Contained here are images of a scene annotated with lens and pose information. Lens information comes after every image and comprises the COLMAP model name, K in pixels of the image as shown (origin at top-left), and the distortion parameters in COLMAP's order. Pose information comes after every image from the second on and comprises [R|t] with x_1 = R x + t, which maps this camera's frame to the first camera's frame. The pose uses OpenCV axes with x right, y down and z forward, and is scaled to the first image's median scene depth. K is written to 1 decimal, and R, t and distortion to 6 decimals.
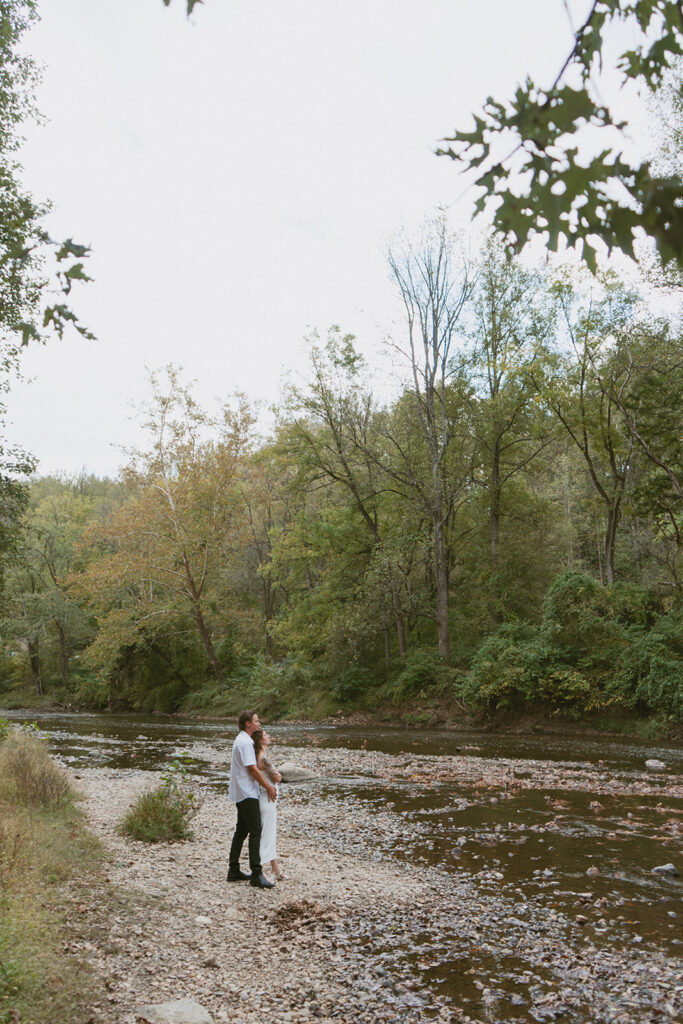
lens RADIAL K [[811.1, 0, 343.7], [0, 811.1, 508.7], [0, 0, 1]] dist [-0.003057, 0.014607]
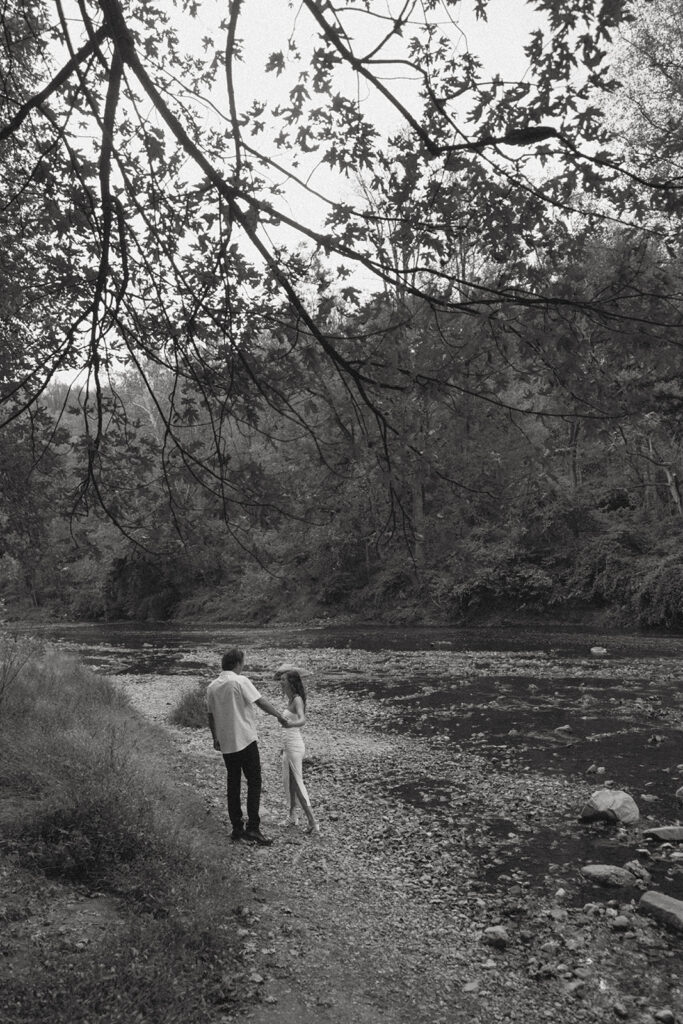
lens RADIAL K [[811.1, 0, 340.3], [0, 811.1, 514.0], [0, 0, 1]] dist [-0.003057, 0.014607]
pose [[0.999032, -0.039238, 0.019873, -0.003702], [0.036351, 0.990953, 0.129195, -0.055714], [-0.024763, -0.128348, 0.991420, -0.154252]]
